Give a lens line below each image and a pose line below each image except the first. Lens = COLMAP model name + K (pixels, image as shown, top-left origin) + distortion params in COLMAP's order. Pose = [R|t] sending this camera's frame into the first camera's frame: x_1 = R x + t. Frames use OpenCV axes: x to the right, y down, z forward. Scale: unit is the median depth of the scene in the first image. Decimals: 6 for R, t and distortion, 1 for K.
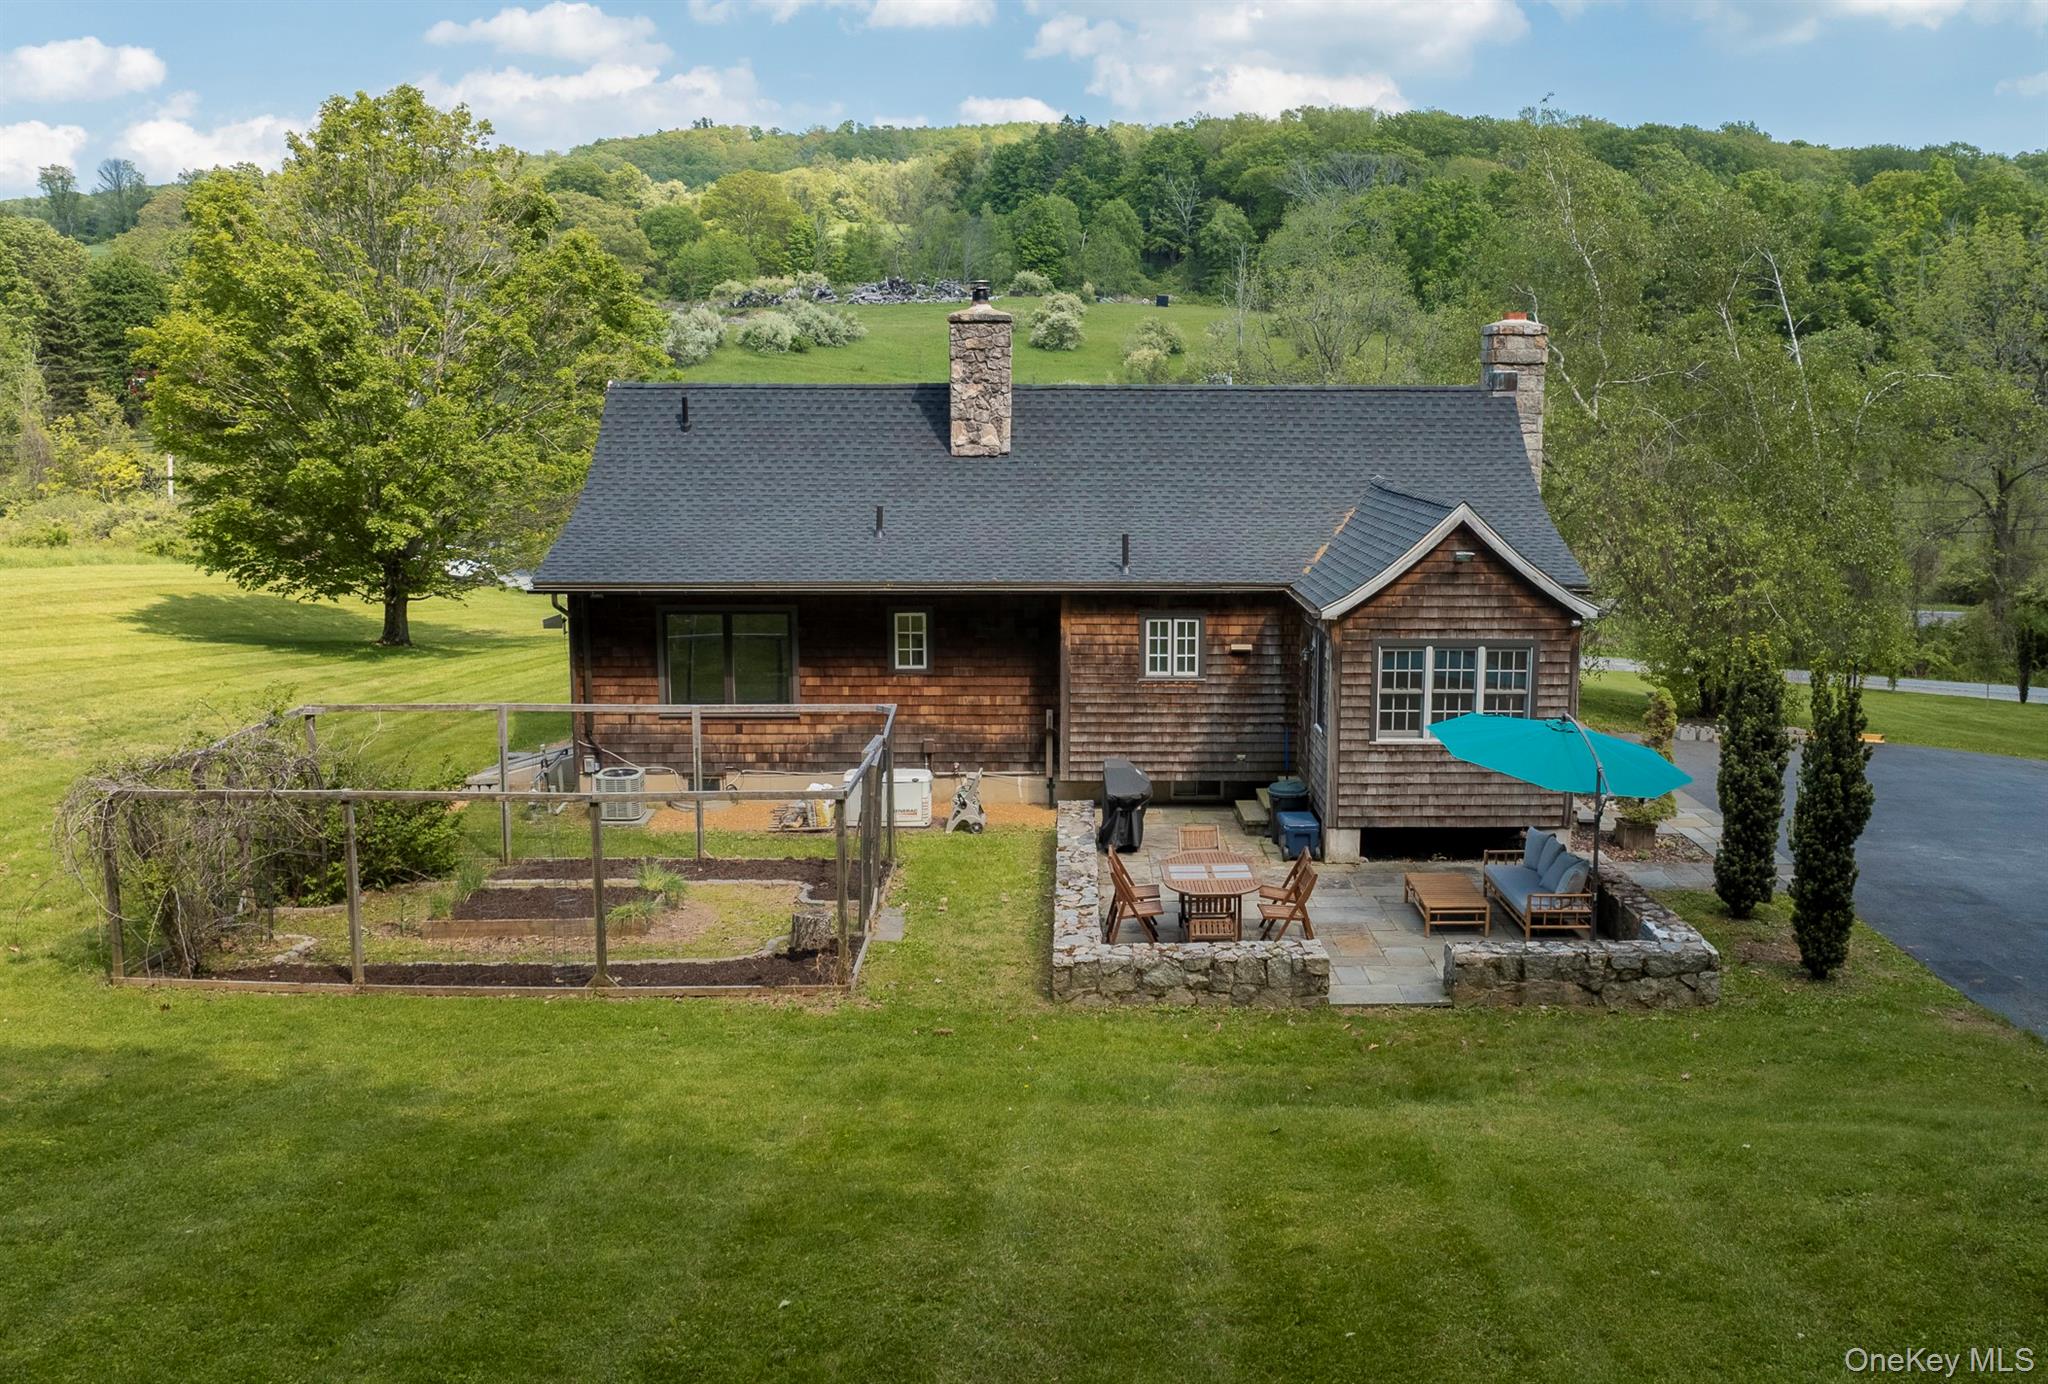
lens RADIAL K [[1726.4, 0, 1095.5], [0, 1726.4, 688.2], [0, 0, 1]] dist [-0.005199, -0.057986]
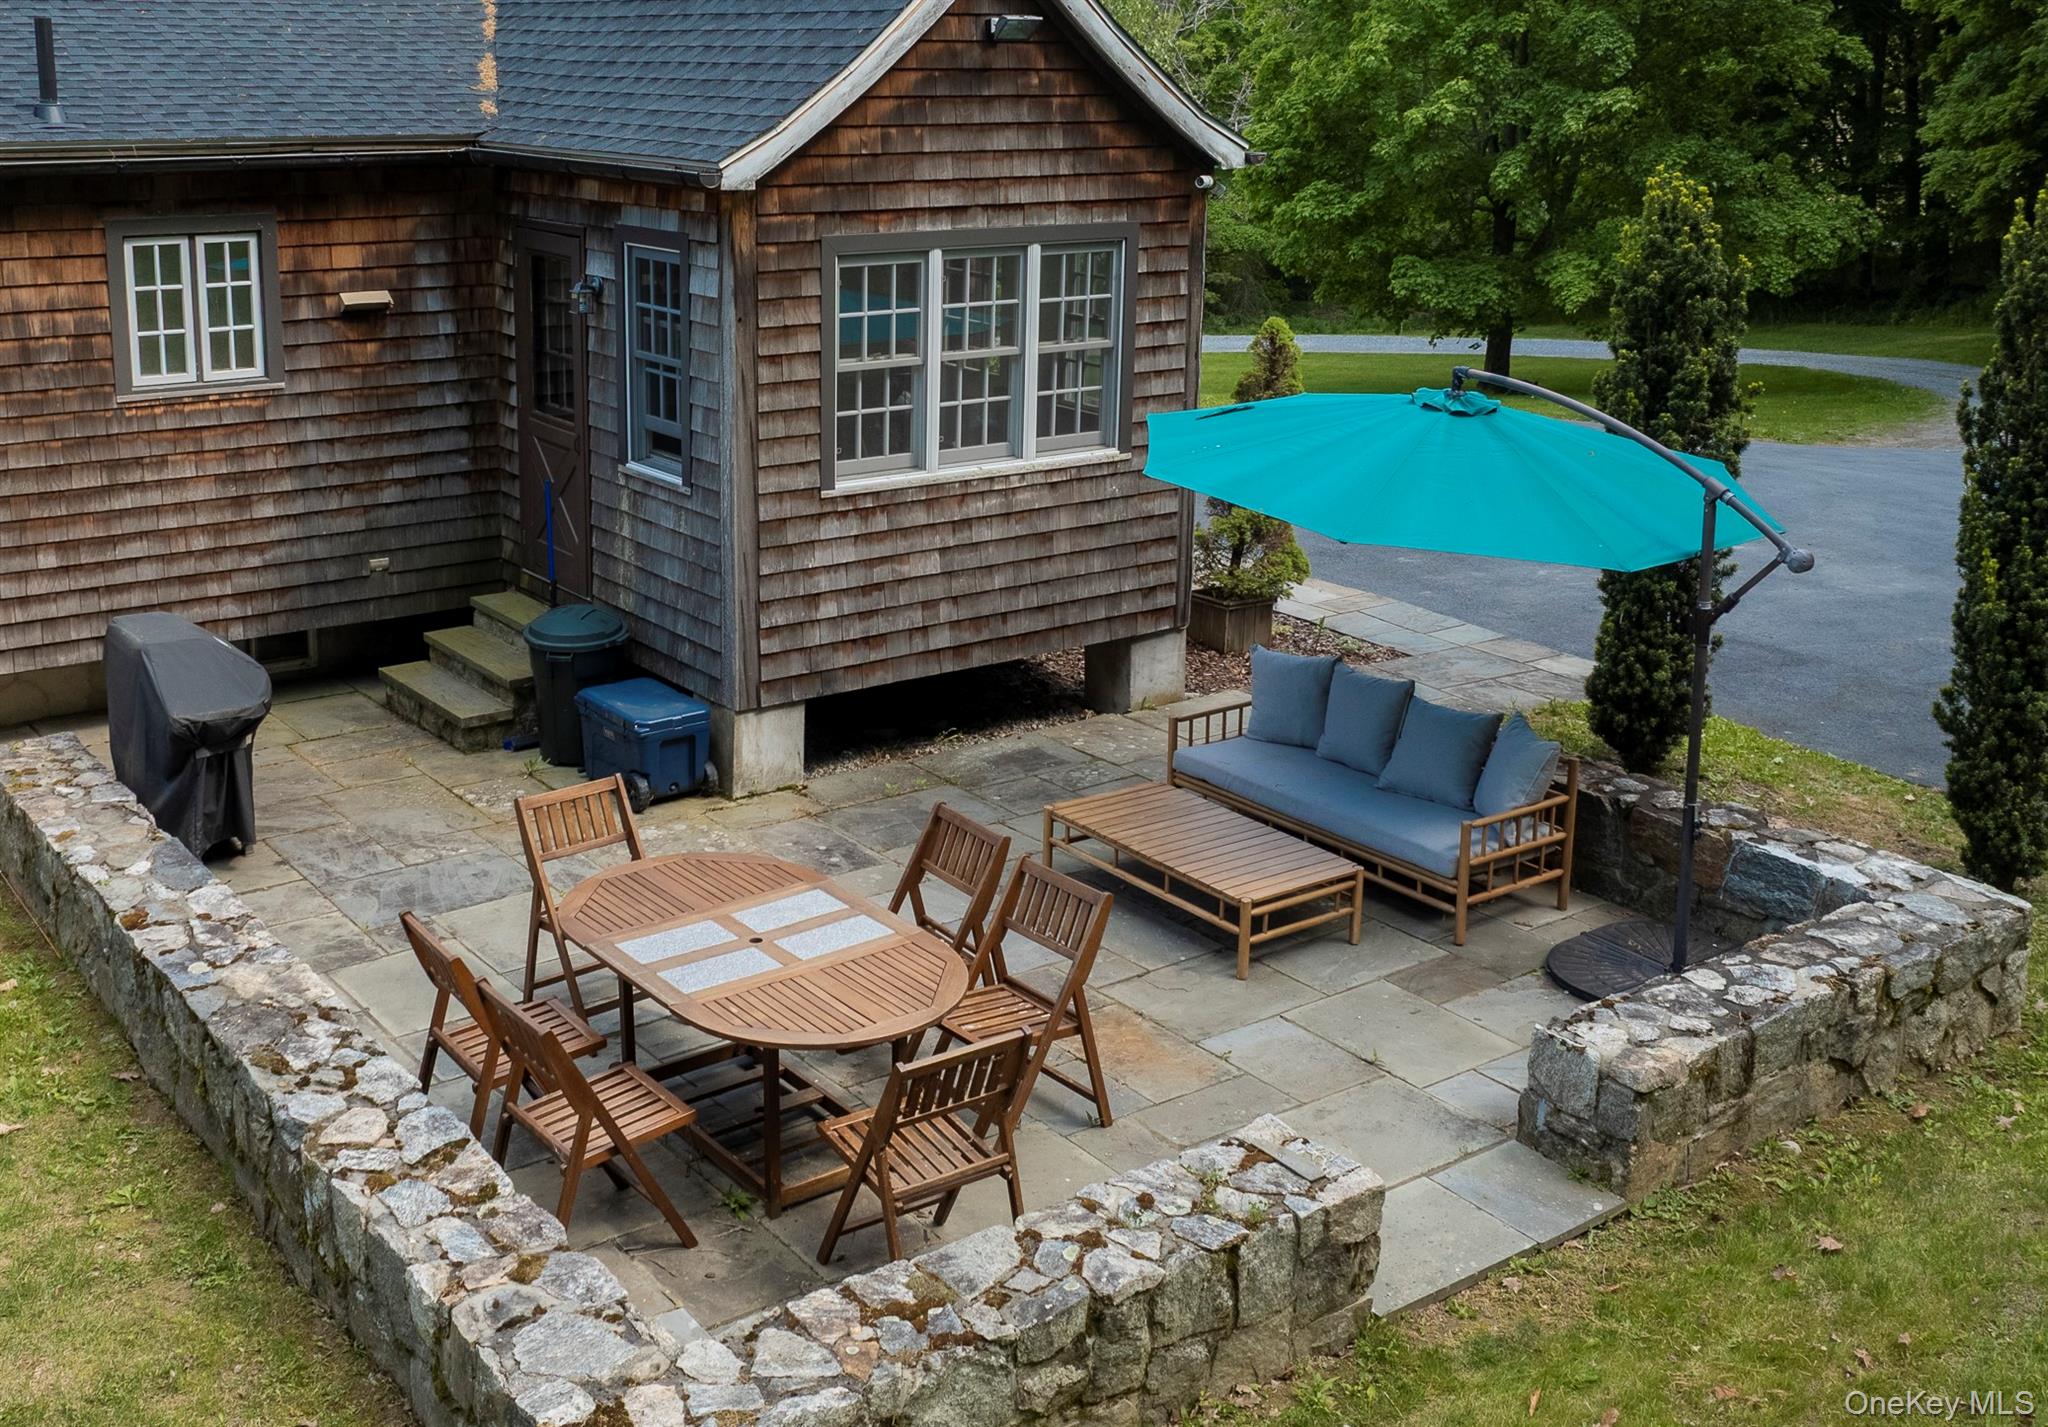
lens RADIAL K [[2178.1, 0, 867.6], [0, 2178.1, 535.0], [0, 0, 1]] dist [-0.006340, -0.099981]
pose [[0.838456, -0.118494, 0.531931, -0.097028], [0.085706, 0.992600, 0.086019, -0.002105], [-0.538188, -0.026533, 0.842407, 0.498807]]
